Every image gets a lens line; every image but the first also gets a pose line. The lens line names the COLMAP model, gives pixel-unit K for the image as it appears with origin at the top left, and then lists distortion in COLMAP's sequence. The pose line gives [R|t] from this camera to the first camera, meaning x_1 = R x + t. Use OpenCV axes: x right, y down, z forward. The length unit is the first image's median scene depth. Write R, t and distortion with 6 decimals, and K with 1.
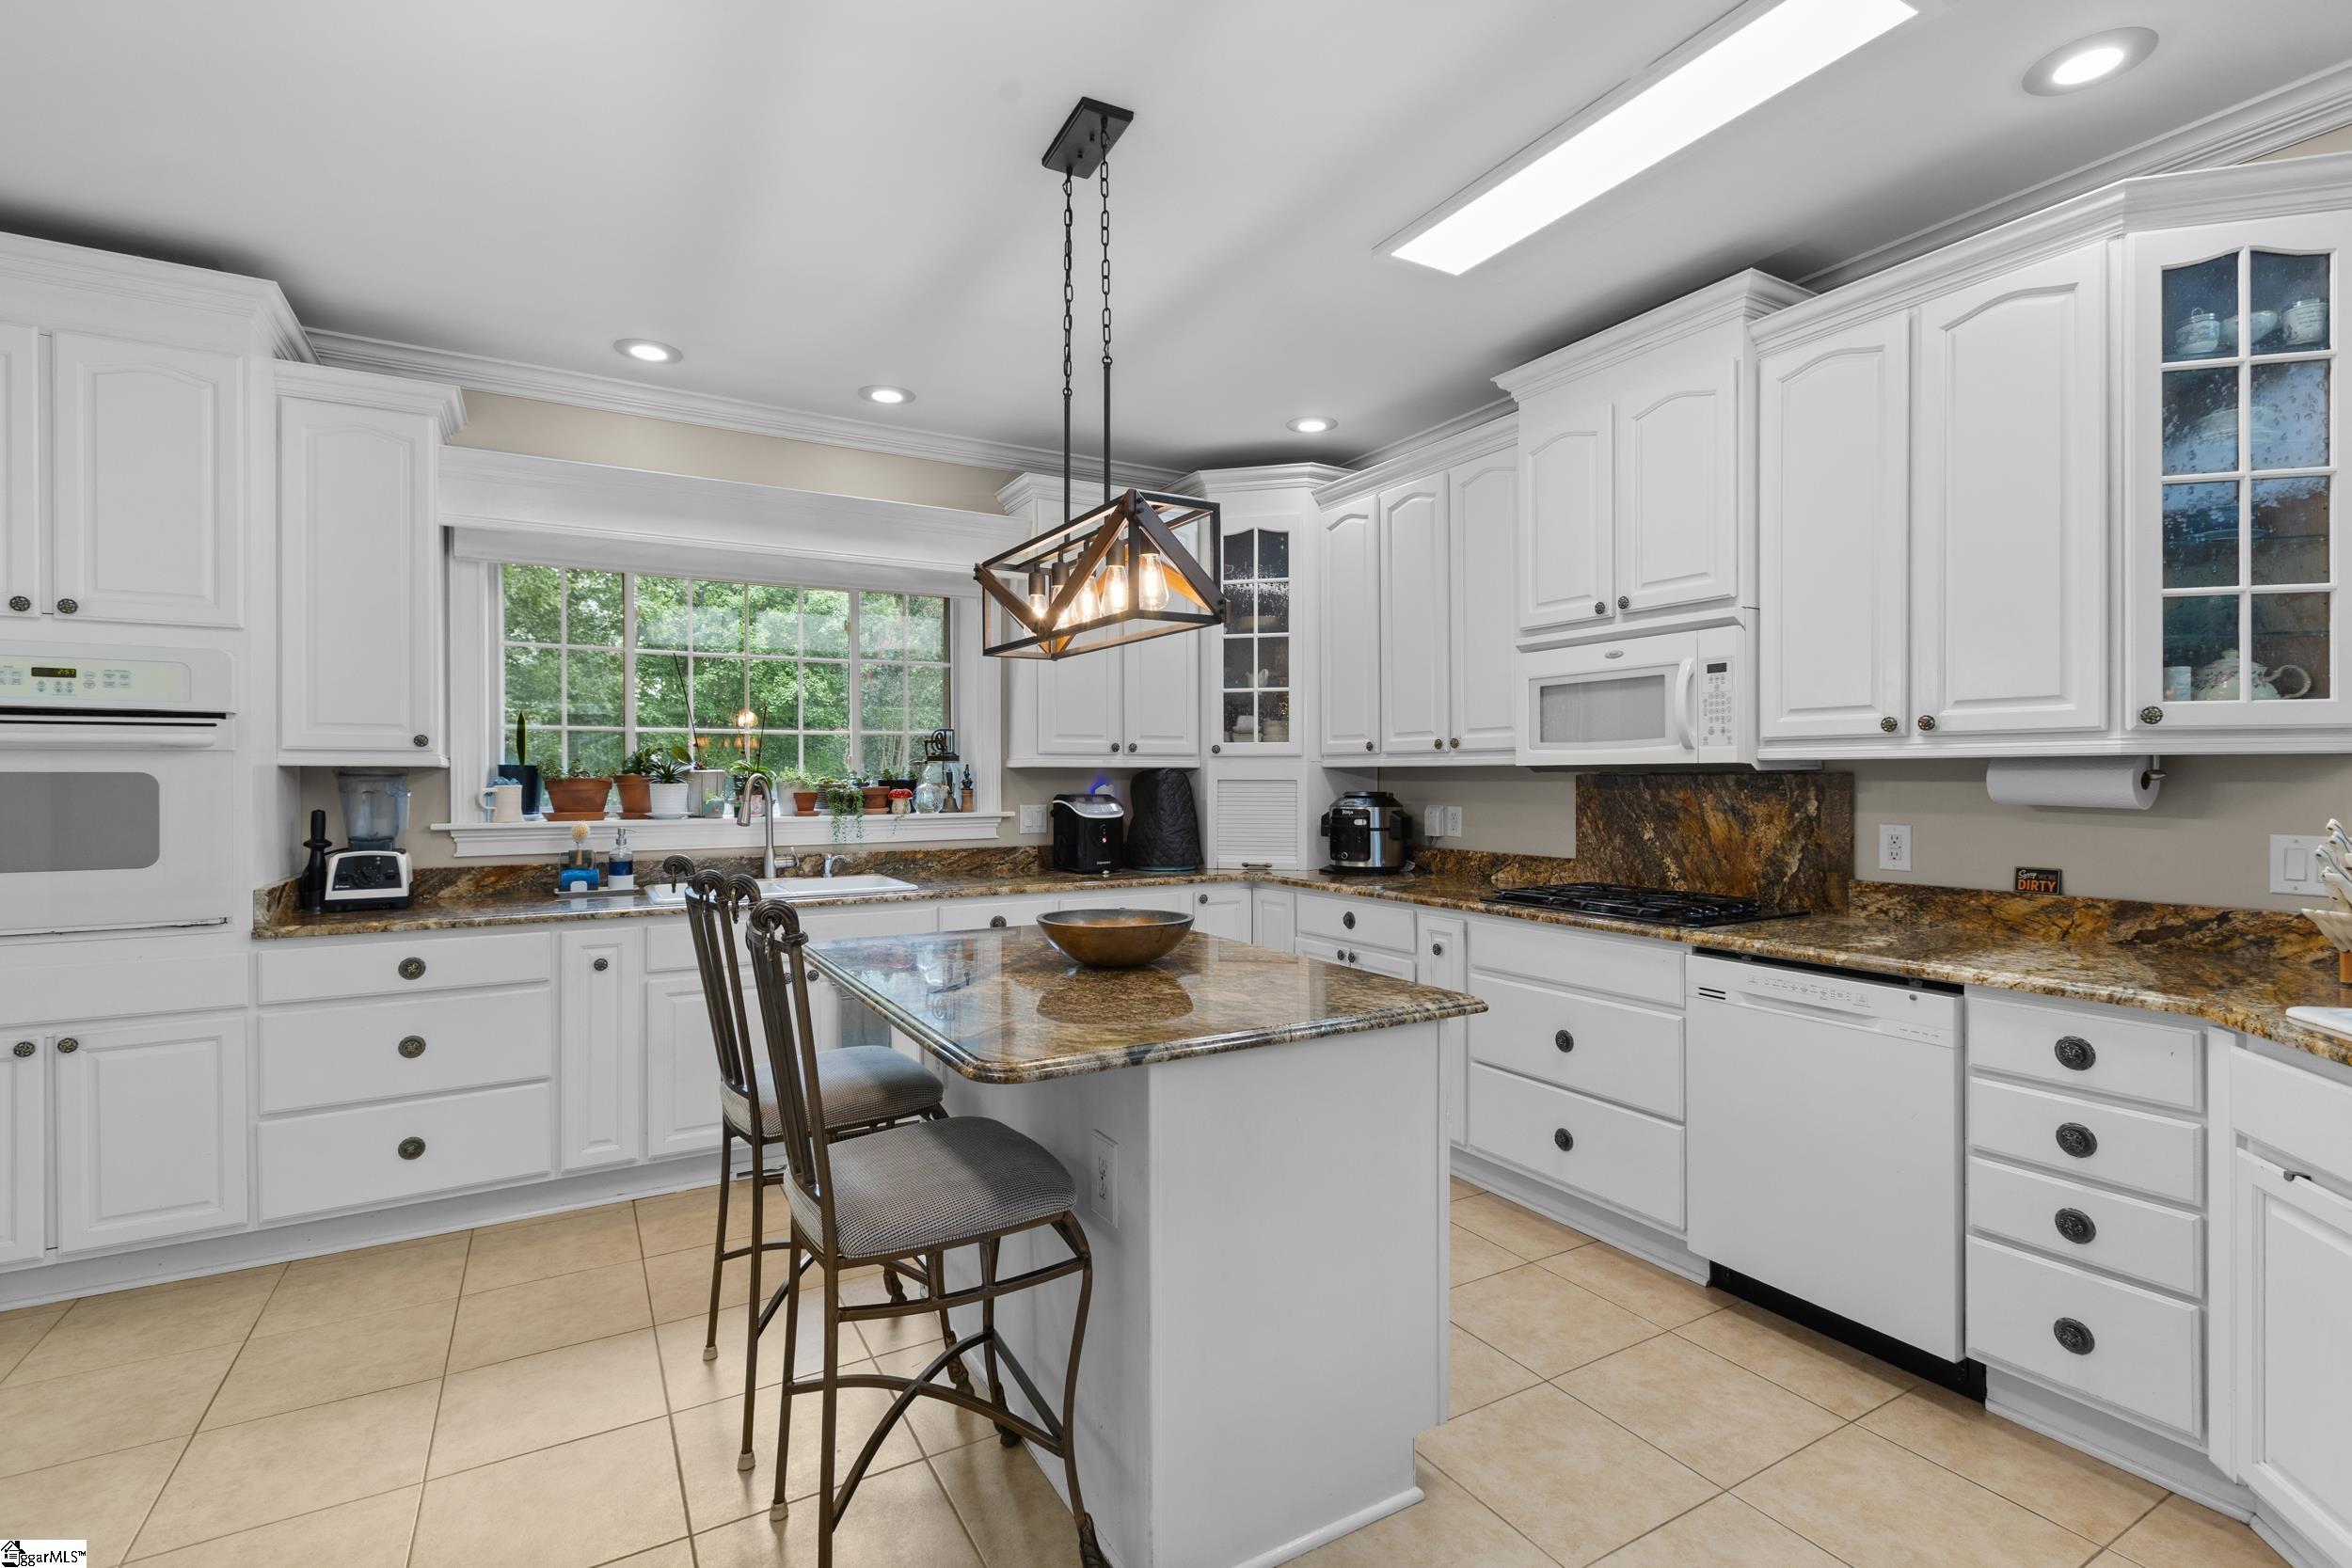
lens RADIAL K [[1064.9, 0, 1174.3], [0, 1064.9, 781.8], [0, 0, 1]] dist [0.004139, -0.000802]
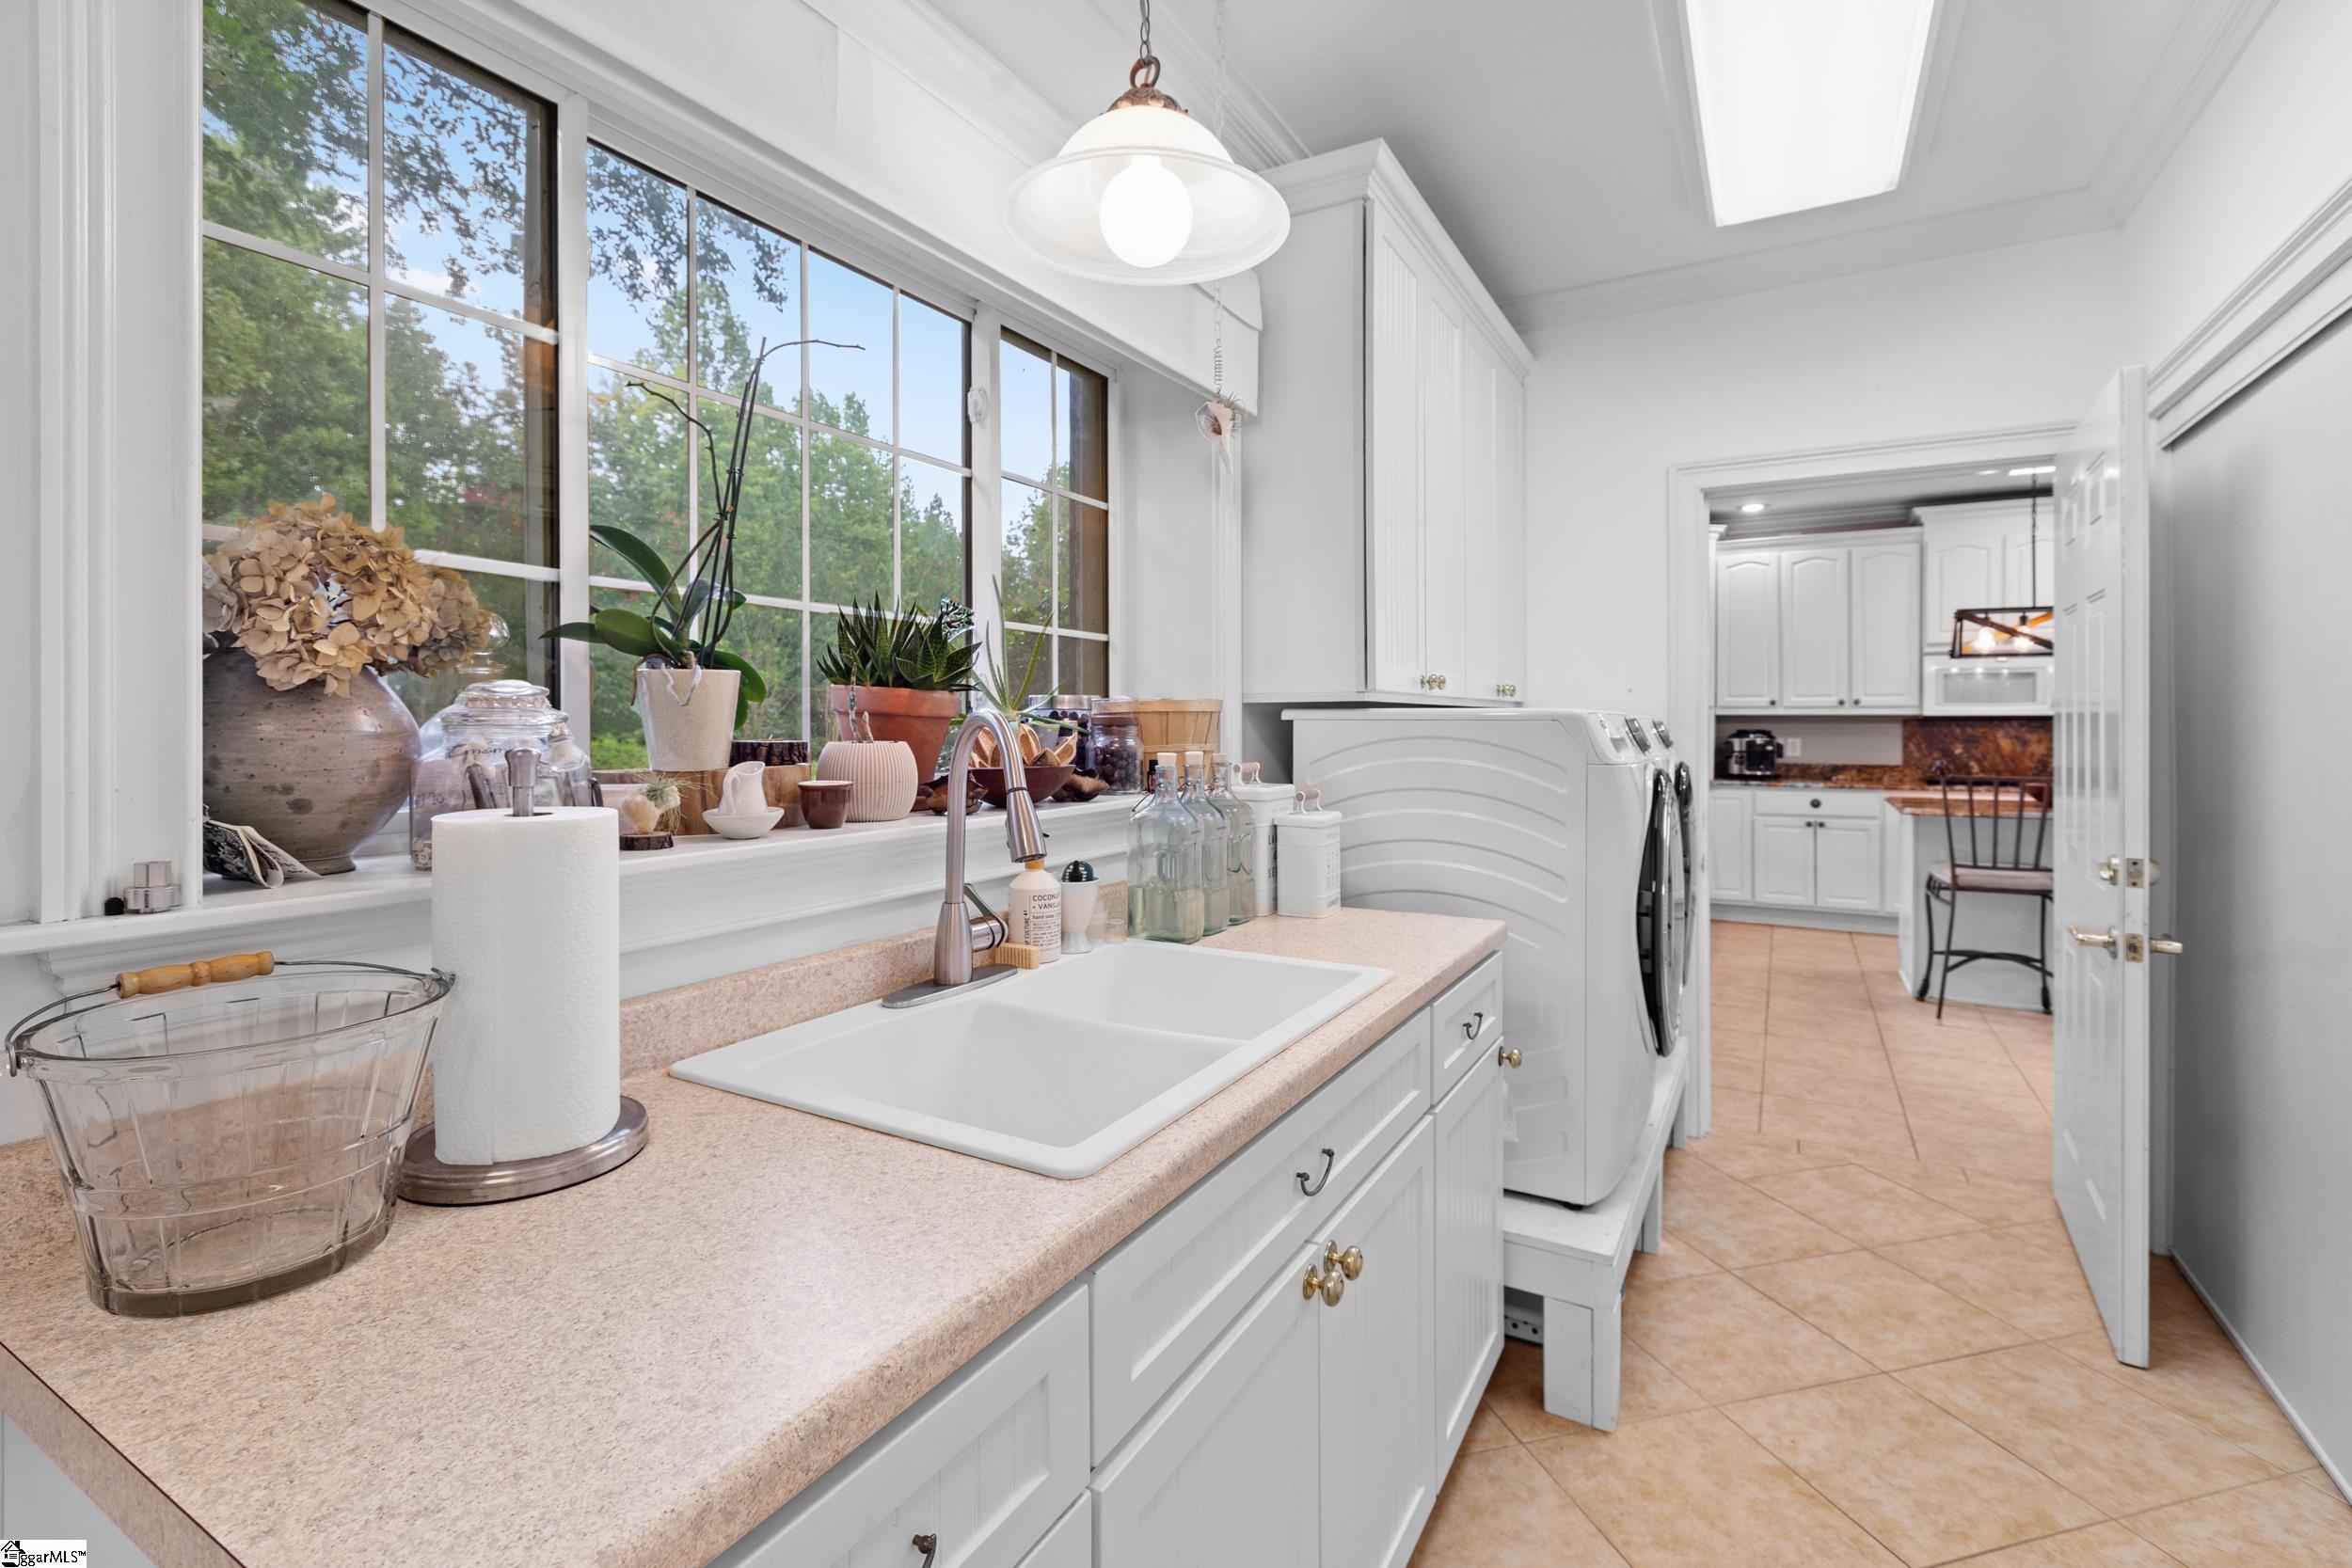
lens RADIAL K [[1064.9, 0, 1168.6], [0, 1064.9, 727.2], [0, 0, 1]] dist [0.004139, -0.000802]
pose [[0.866622, 0.004025, 0.498948, -1.810680], [-0.002457, 0.999990, -0.003800, 0.017626], [-0.498958, 0.002068, 0.866623, 0.028919]]
